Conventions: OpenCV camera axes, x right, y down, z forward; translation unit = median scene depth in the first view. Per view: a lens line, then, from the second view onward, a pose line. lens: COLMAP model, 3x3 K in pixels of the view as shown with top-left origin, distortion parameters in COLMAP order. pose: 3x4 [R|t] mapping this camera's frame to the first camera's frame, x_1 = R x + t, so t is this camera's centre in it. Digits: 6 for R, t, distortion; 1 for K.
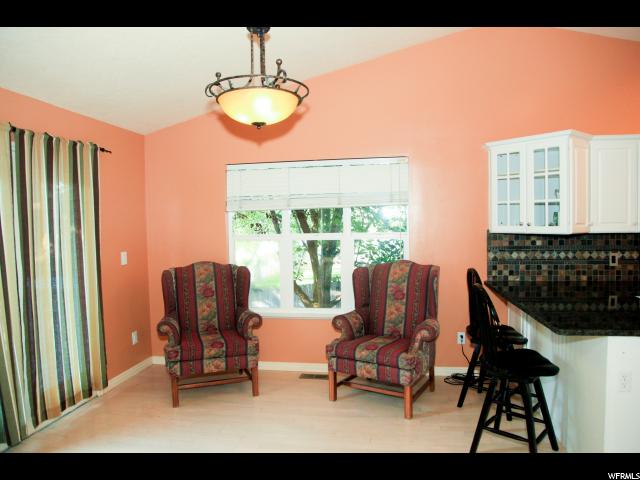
lens RADIAL K [[431.5, 0, 317.5], [0, 431.5, 239.2], [0, 0, 1]] dist [-0.068861, 0.029965]
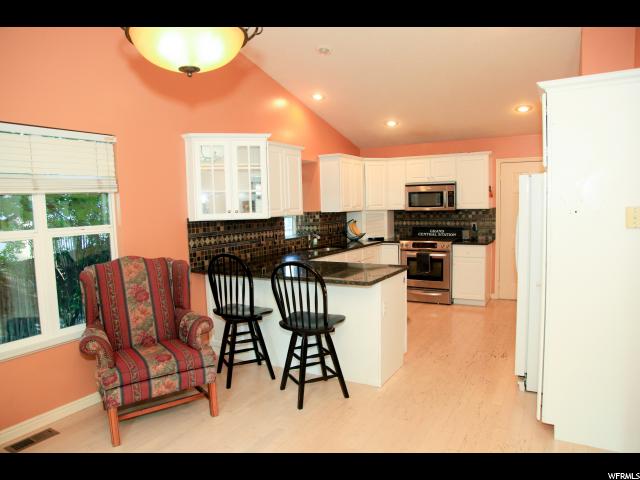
lens RADIAL K [[431.5, 0, 315.2], [0, 431.5, 234.9], [0, 0, 1]] dist [-0.068861, 0.029965]
pose [[0.397152, -0.061243, 0.915707, -0.434742], [0.067372, 0.997024, 0.037462, -0.000914], [-0.915277, 0.046815, 0.400096, 0.320549]]
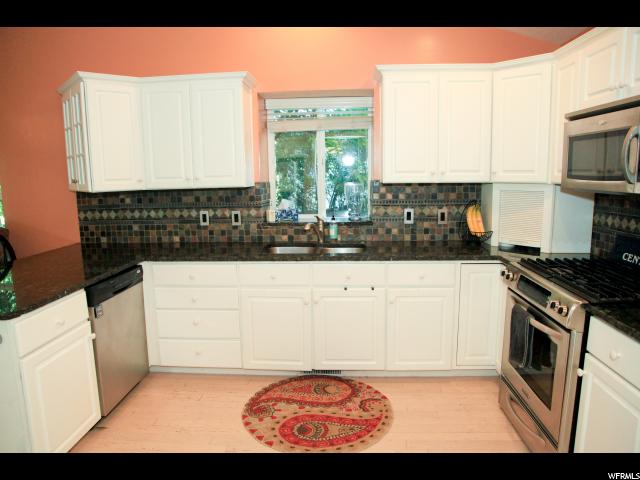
lens RADIAL K [[431.5, 0, 317.9], [0, 431.5, 237.1], [0, 0, 1]] dist [-0.068861, 0.029965]
pose [[0.998335, -0.017739, 0.054886, 0.889024], [0.012074, 0.994724, 0.101876, -0.002455], [-0.056403, -0.101044, 0.993282, 0.064315]]
